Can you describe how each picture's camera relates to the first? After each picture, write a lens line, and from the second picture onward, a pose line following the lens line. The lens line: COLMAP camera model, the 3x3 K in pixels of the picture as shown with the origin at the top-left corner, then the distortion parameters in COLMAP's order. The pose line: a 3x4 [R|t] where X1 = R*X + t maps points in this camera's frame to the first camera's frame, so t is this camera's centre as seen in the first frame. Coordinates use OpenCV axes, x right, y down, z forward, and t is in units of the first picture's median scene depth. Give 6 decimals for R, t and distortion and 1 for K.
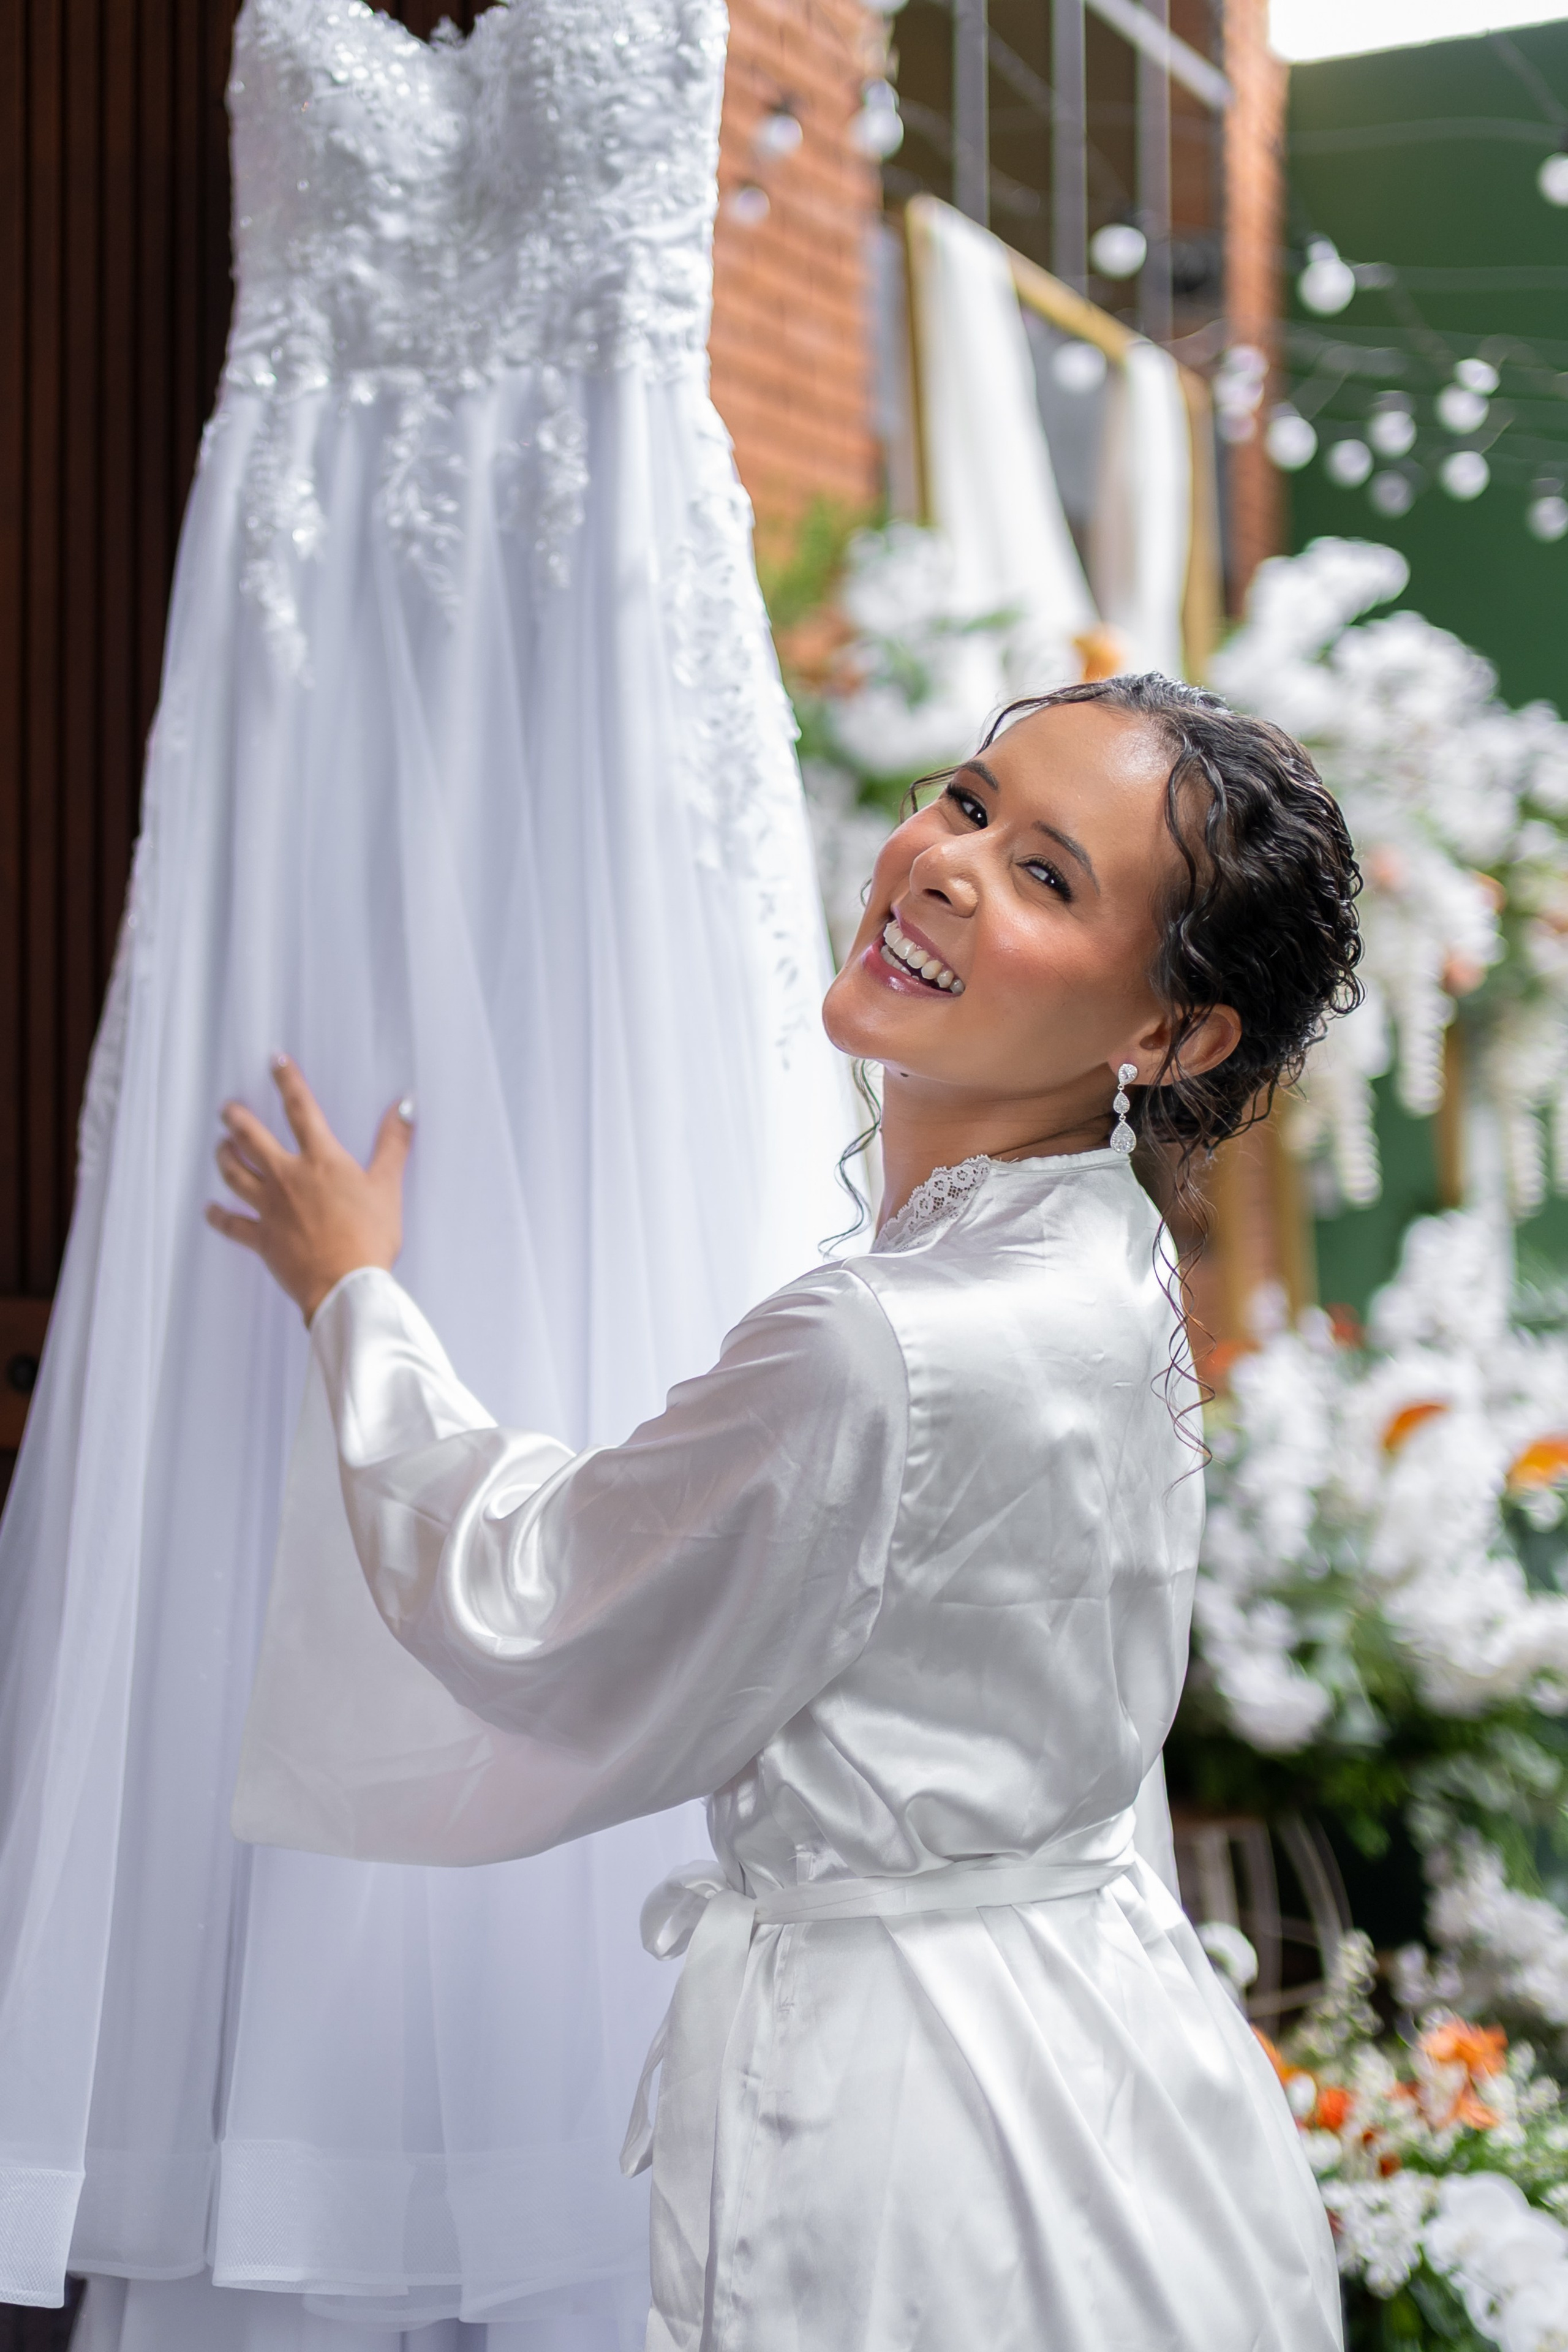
lens RADIAL K [[3178.1, 0, 593.9], [0, 3178.1, 962.0], [0, 0, 1]] dist [-0.019039, 0.053629]
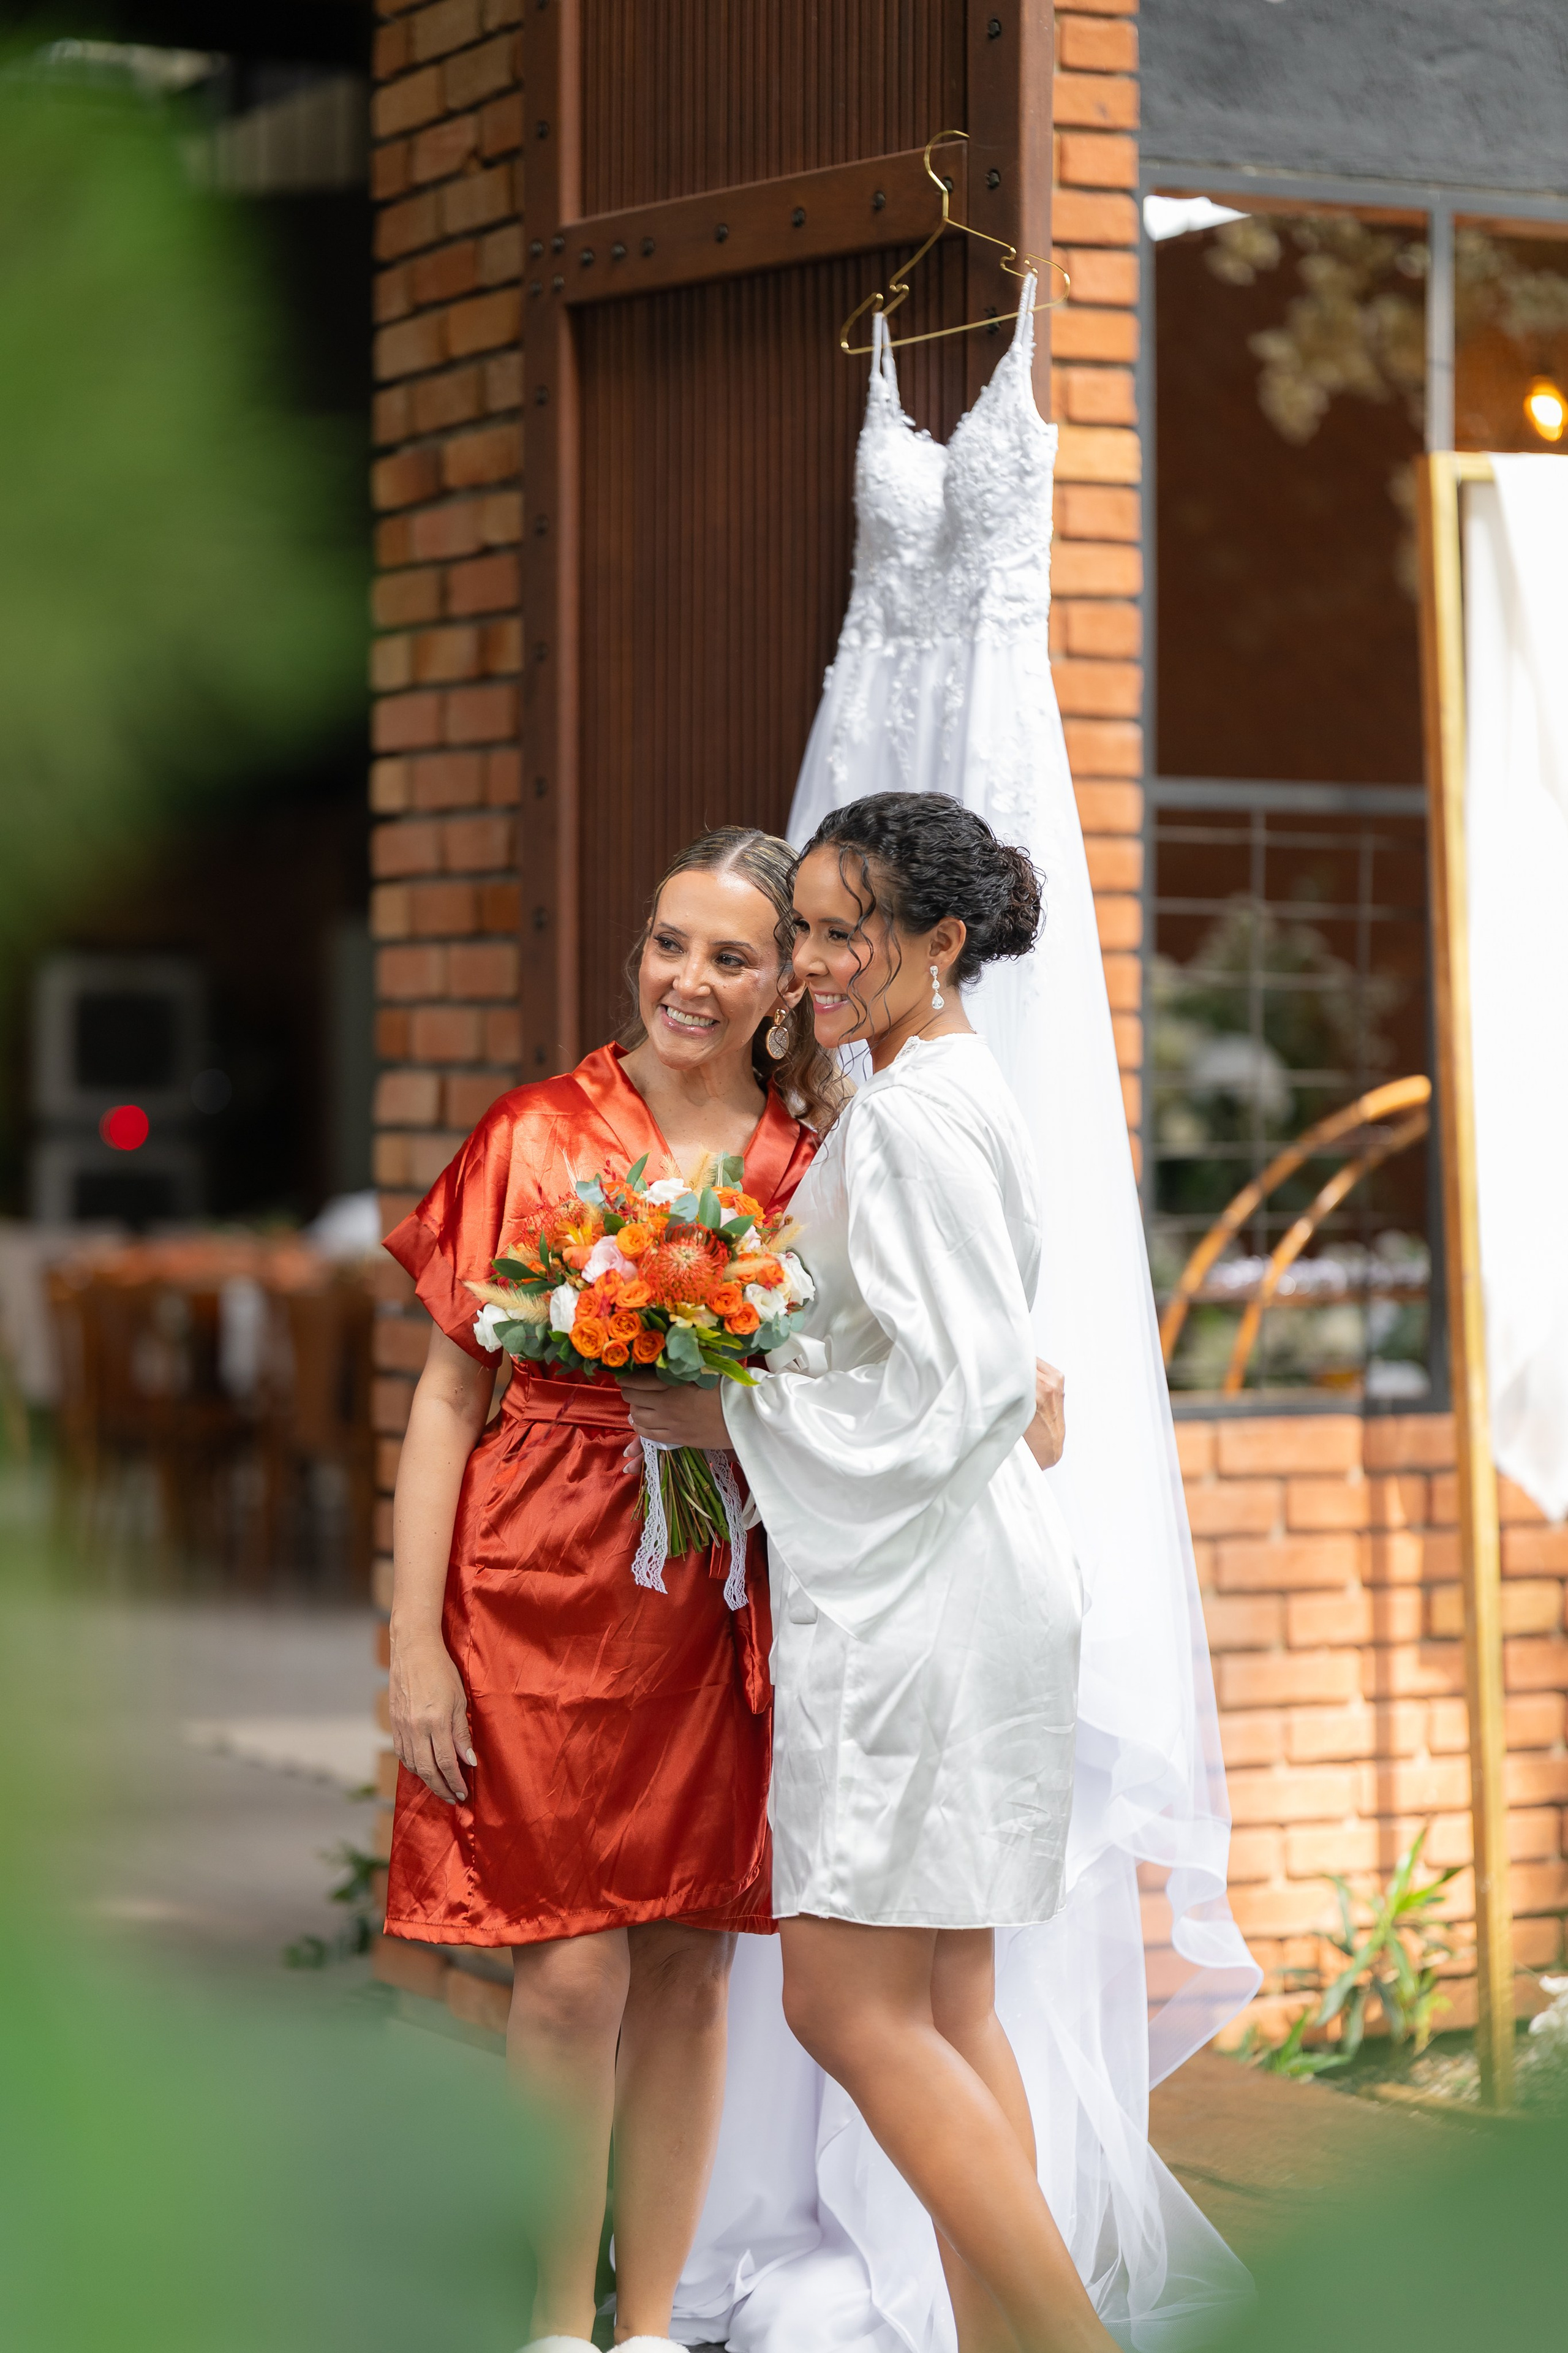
lens RADIAL K [[5718.7, 0, 784.0], [0, 5718.7, 1176.5], [0, 0, 1]] dist [-0.211149, 0.673768]
pose [[0.825109, 0.014609, -0.564785, 1.737252], [0.007688, 0.999283, 0.037081, 0.001549], [0.564922, -0.034938, 0.824405, -1.758537]]
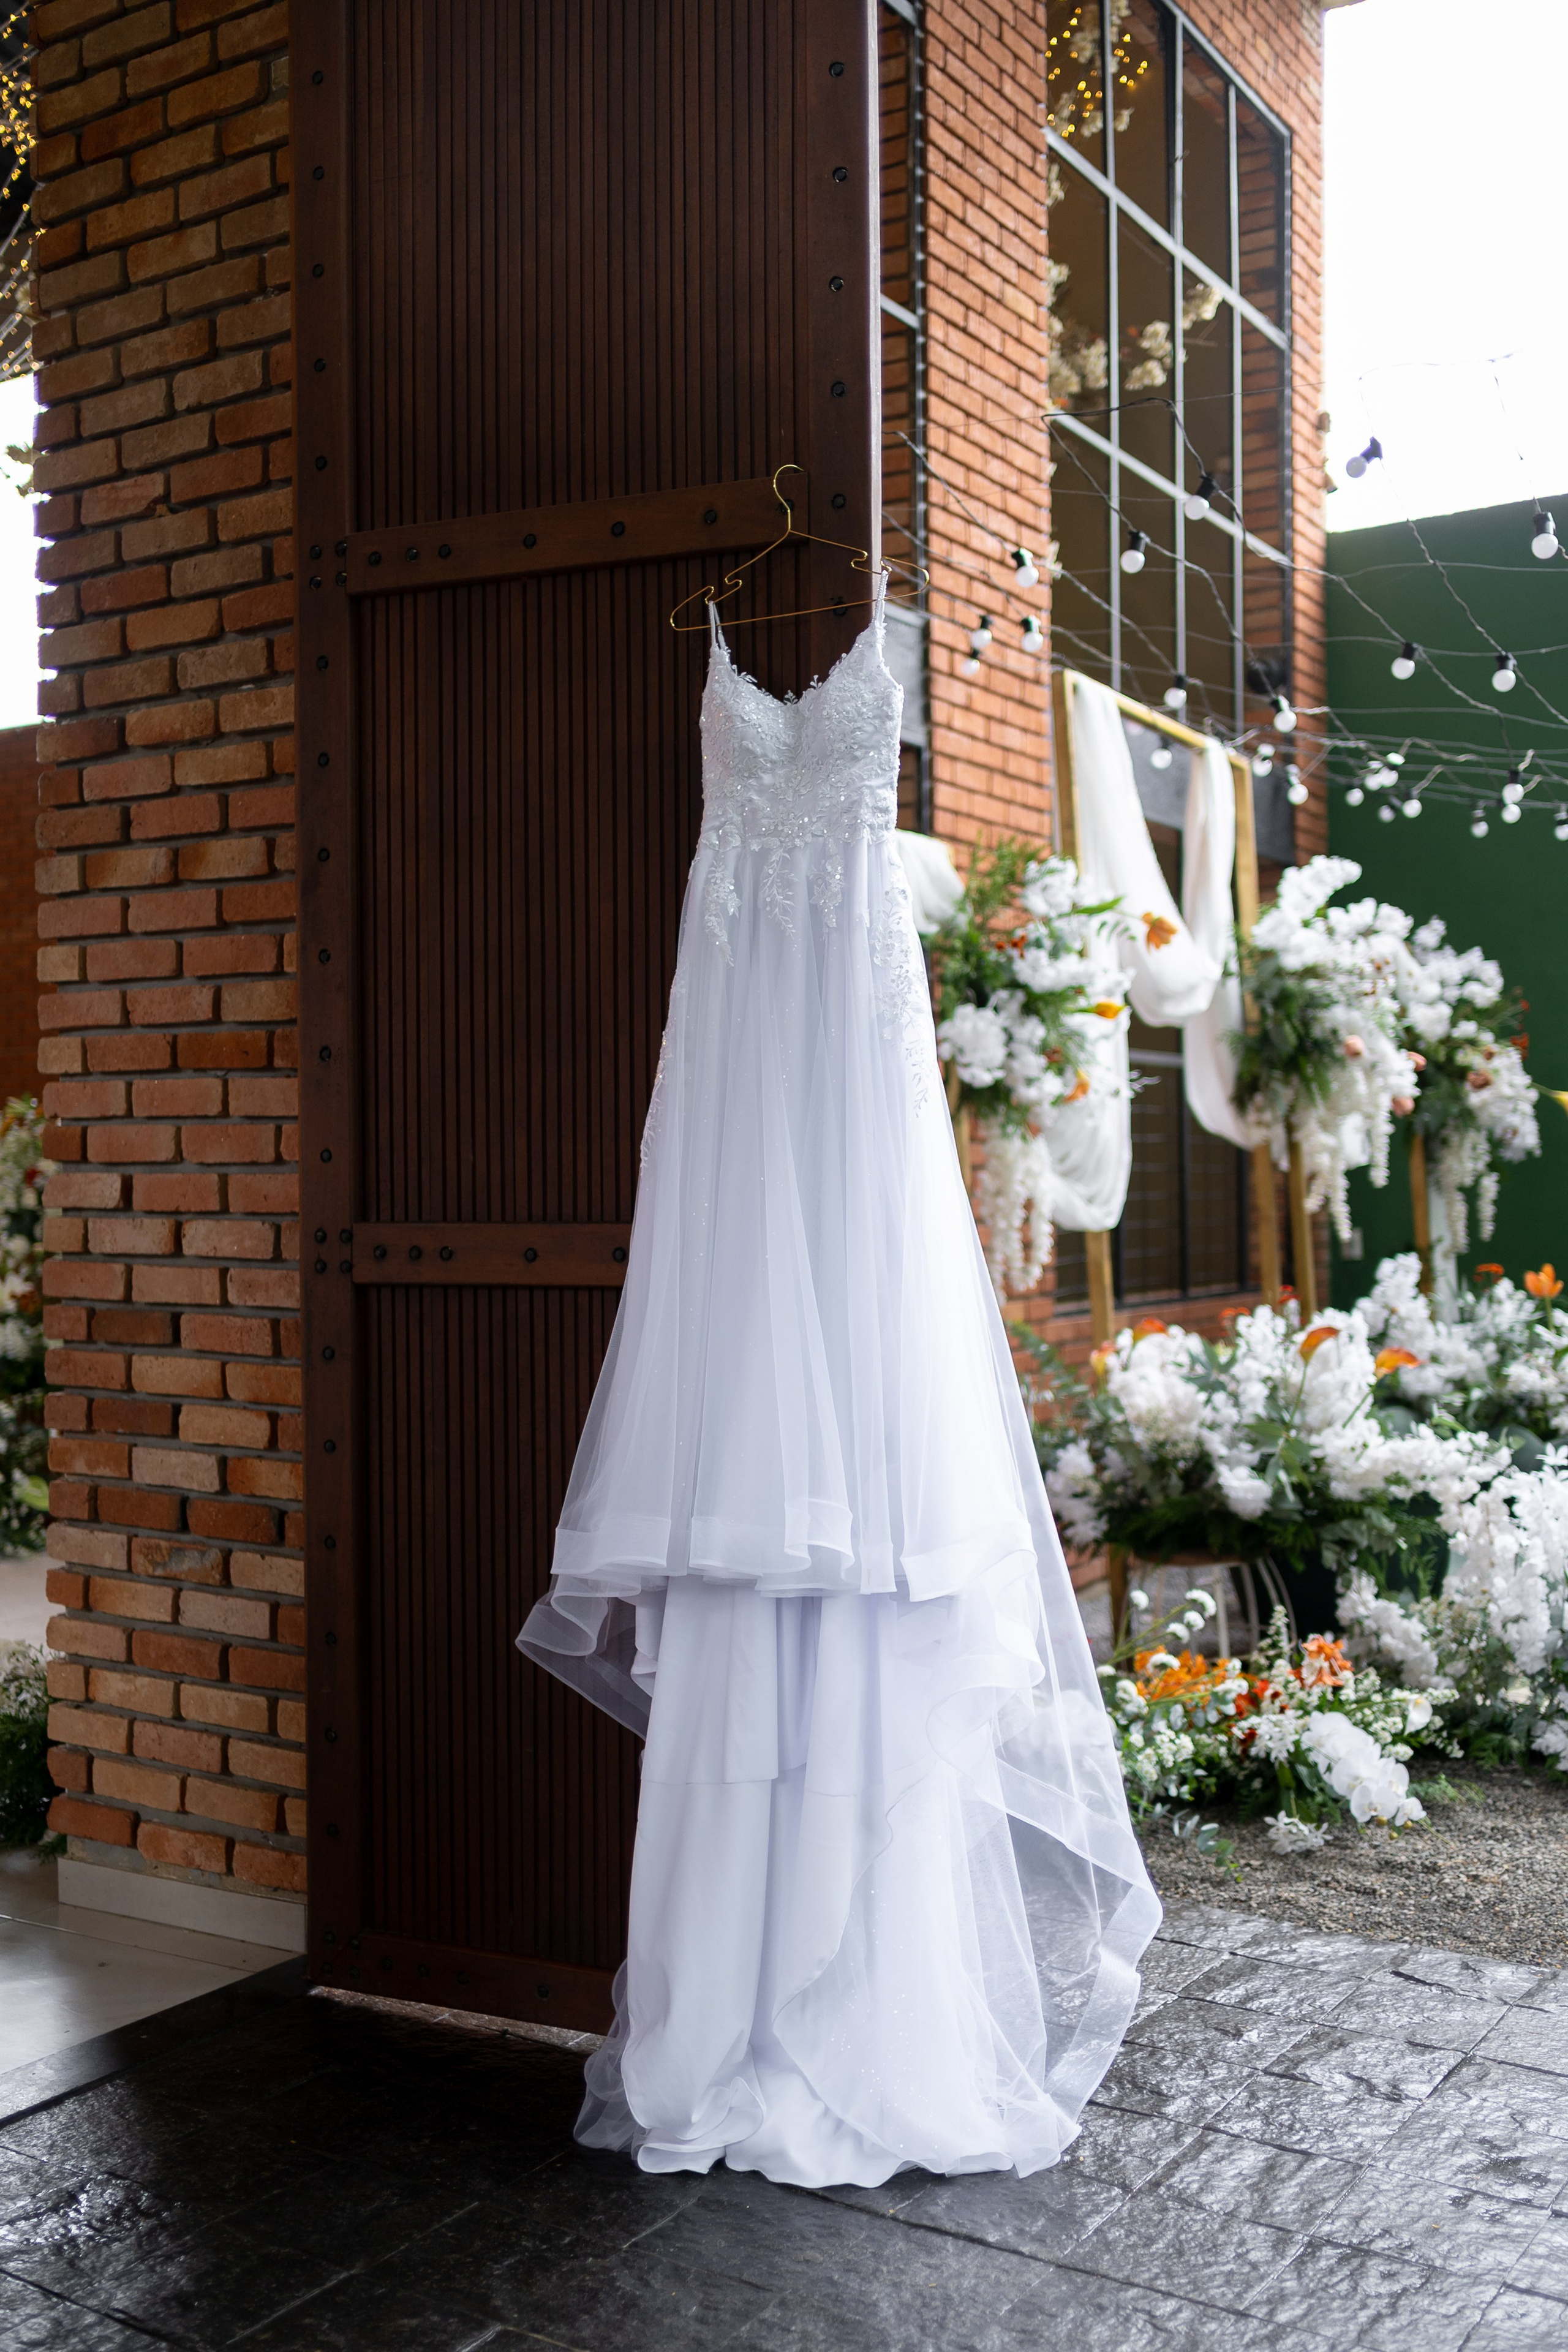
lens RADIAL K [[2302.2, 0, 784.0], [0, 2302.2, 1176.0], [0, 0, 1]] dist [0.000342, -0.011216]
pose [[0.998260, -0.004593, -0.058782, 0.051677], [0.005956, 0.999717, 0.023039, 0.032815], [0.058659, -0.023349, 0.998005, -0.778742]]
